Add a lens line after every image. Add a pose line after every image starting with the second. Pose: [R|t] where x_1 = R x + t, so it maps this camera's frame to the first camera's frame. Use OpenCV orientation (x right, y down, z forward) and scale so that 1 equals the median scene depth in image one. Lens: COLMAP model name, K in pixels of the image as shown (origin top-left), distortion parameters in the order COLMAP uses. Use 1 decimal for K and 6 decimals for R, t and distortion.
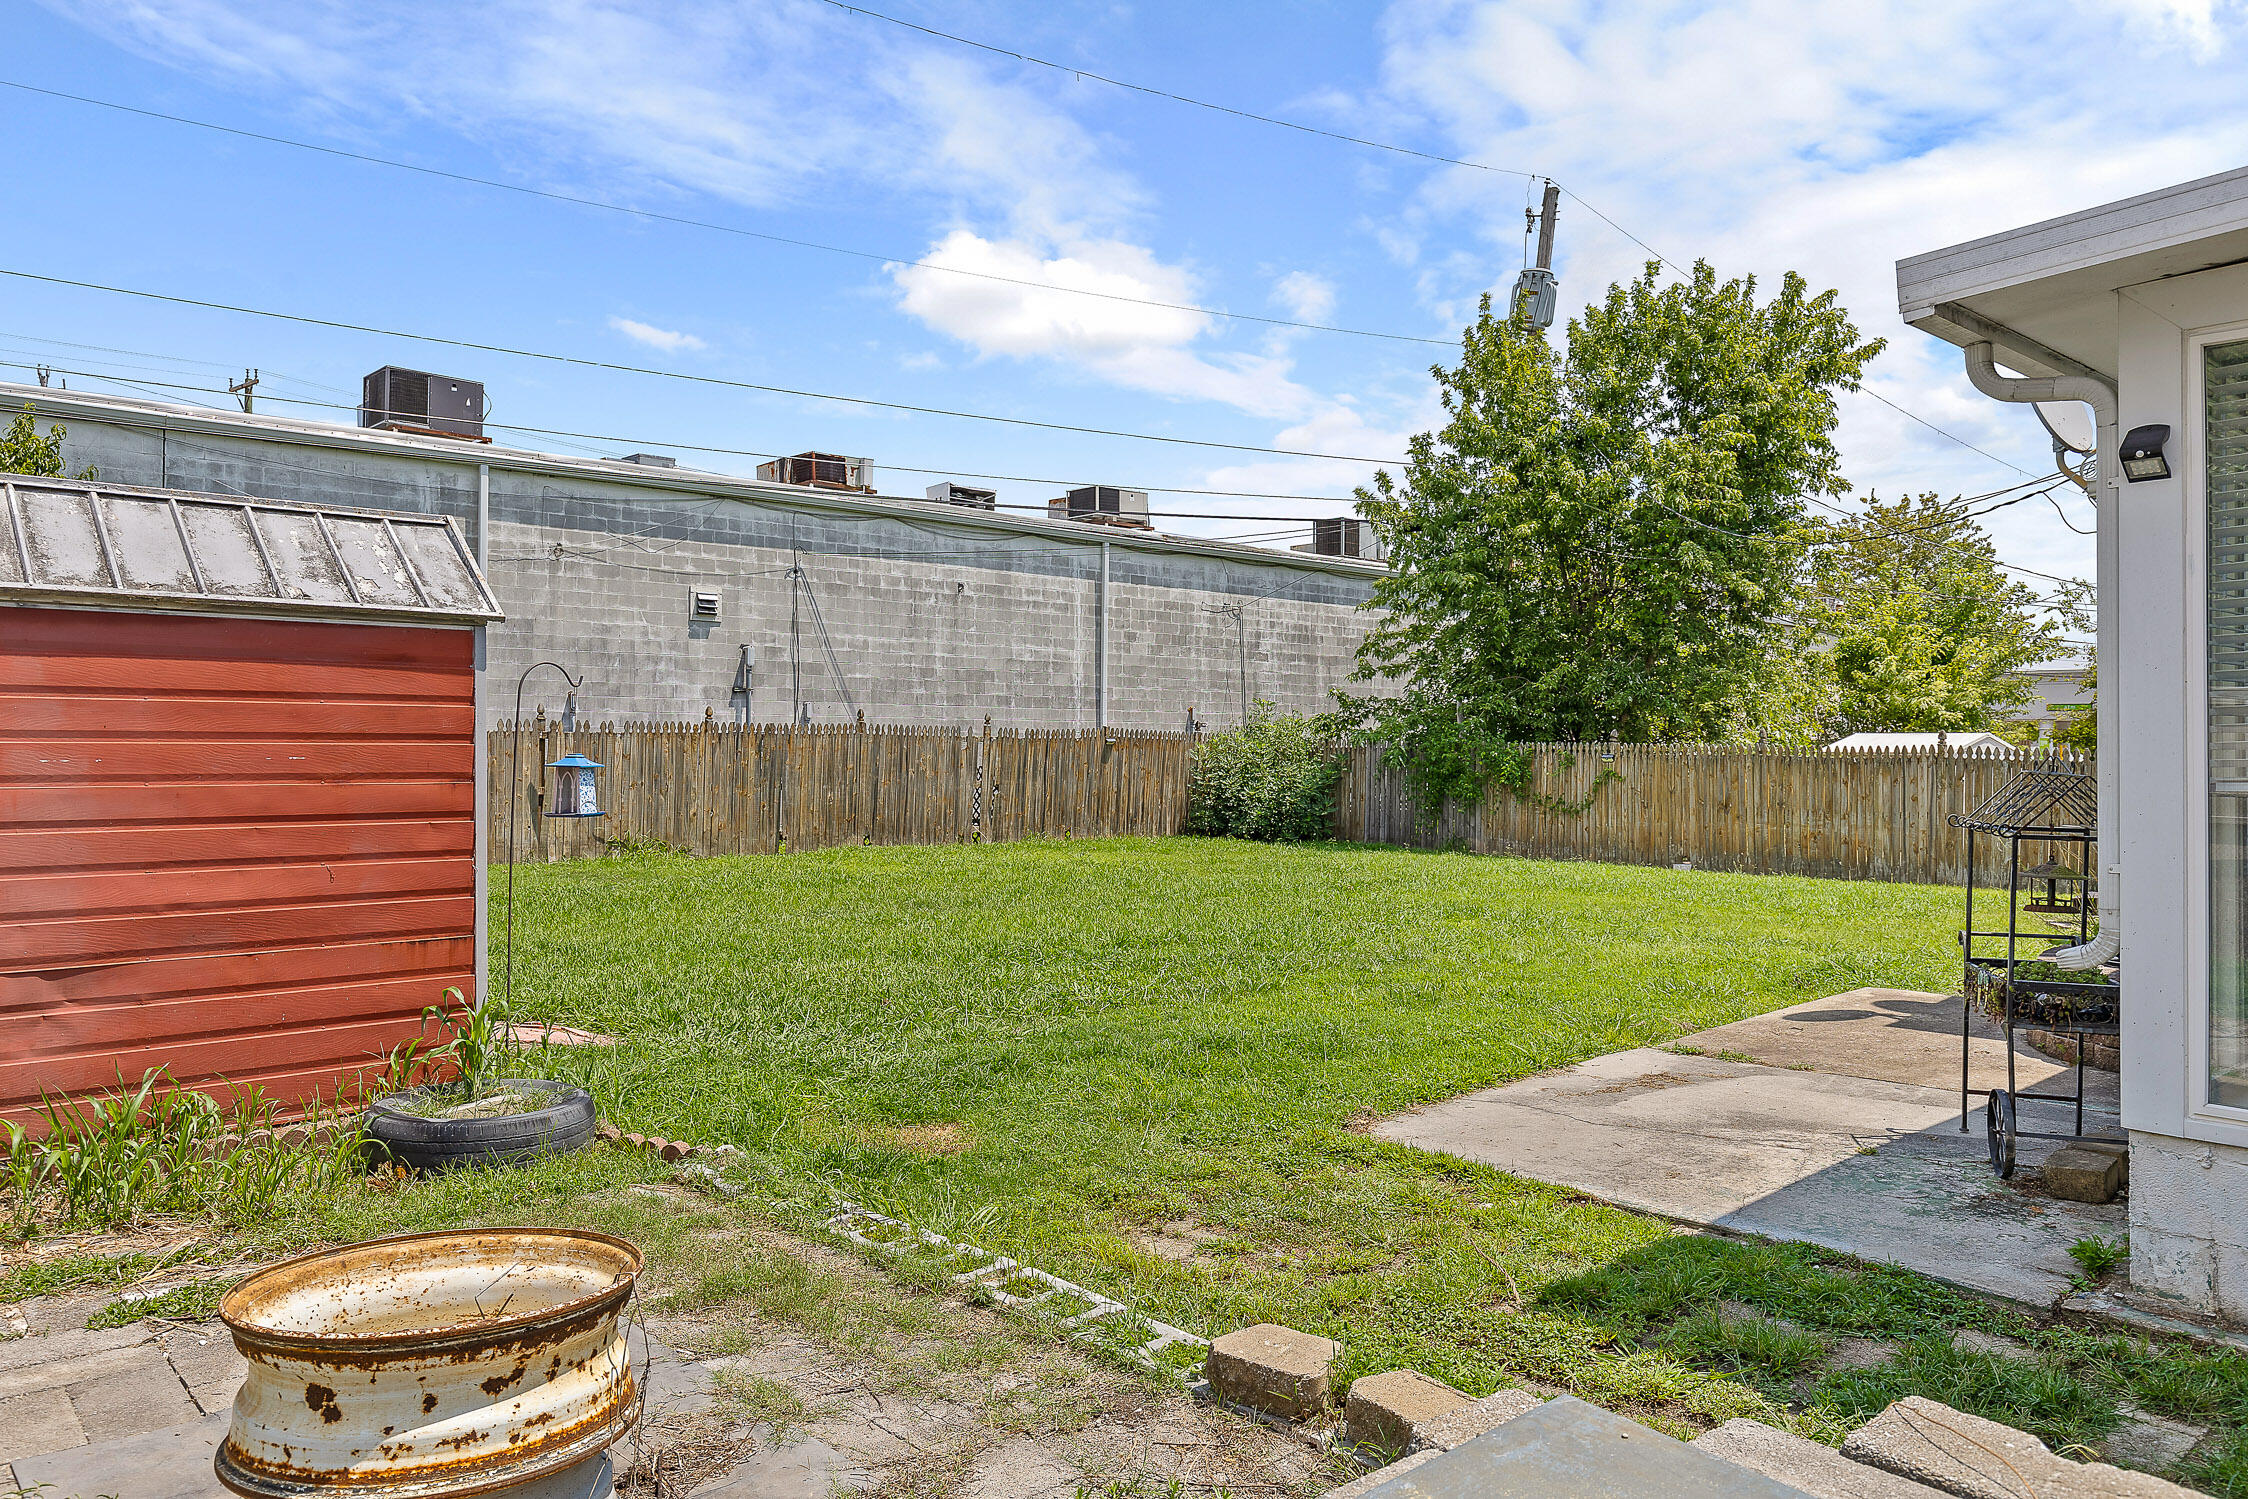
lens RADIAL K [[1693.7, 0, 1129.2], [0, 1693.7, 752.4], [0, 0, 1]] dist [0.001941, -0.002379]
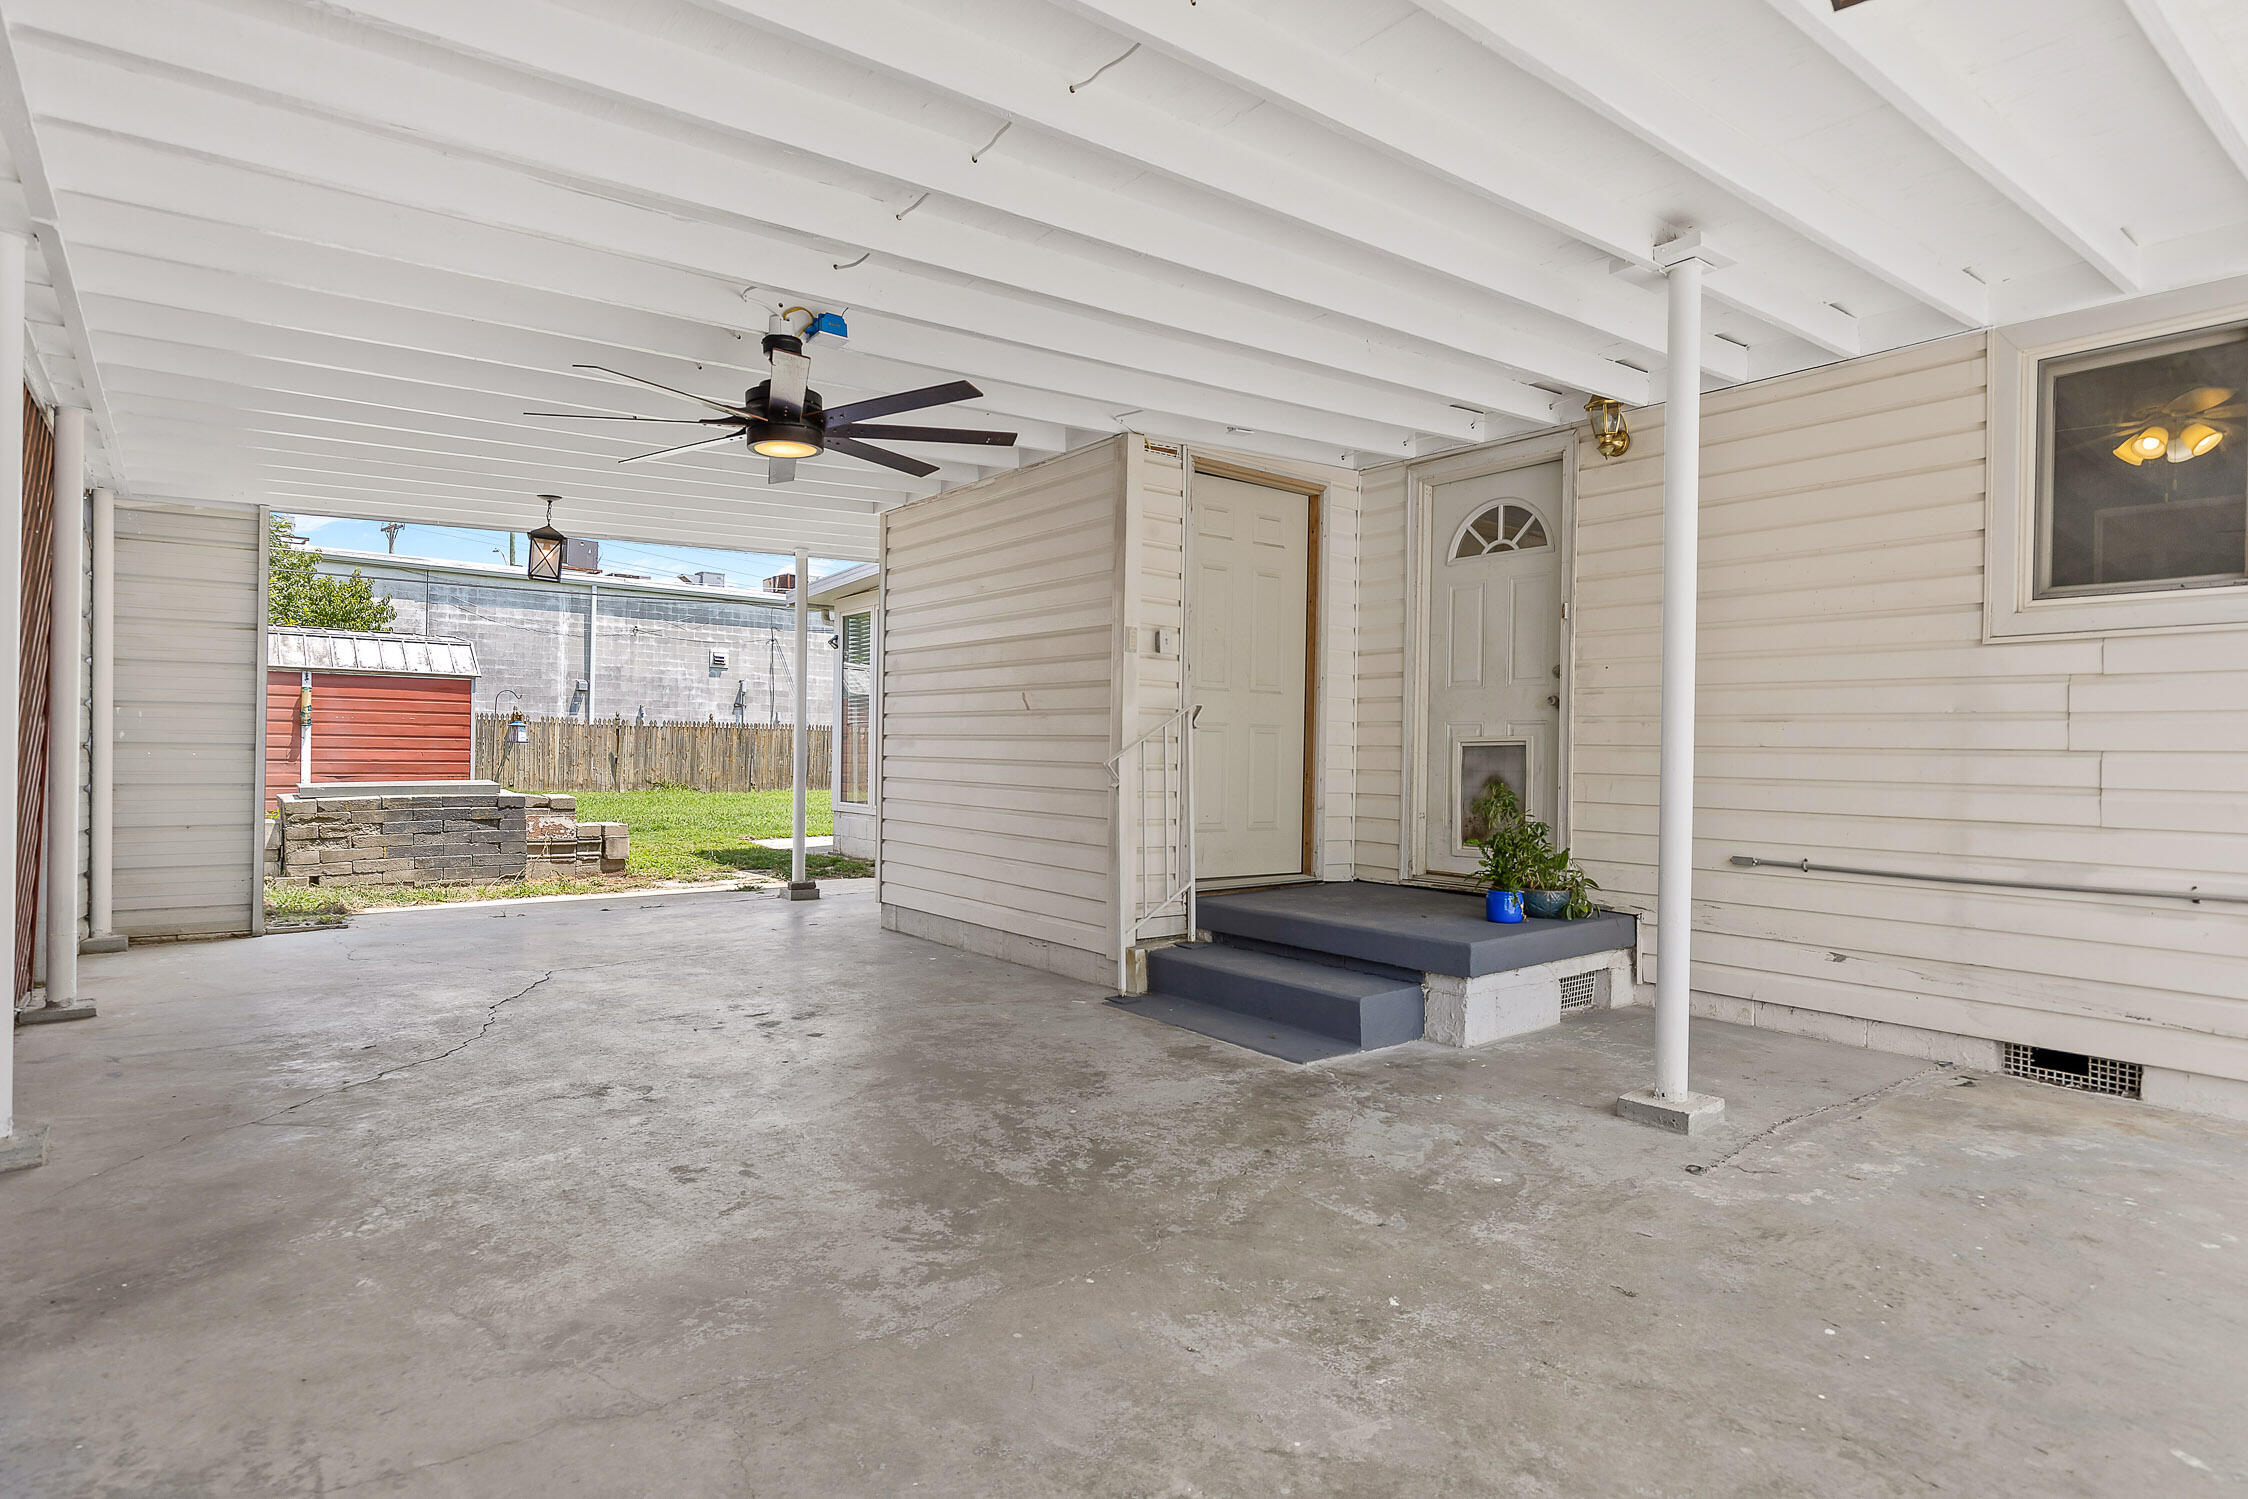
lens RADIAL K [[1182.3, 0, 1064.7], [0, 1182.3, 745.1], [0, 0, 1]] dist [-0.015257, 0.000152]
pose [[0.998568, 0.011210, -0.052317, 0.191943], [-0.011637, 0.999901, -0.007867, 0.012382], [0.052224, 0.008464, 0.998600, -0.261840]]
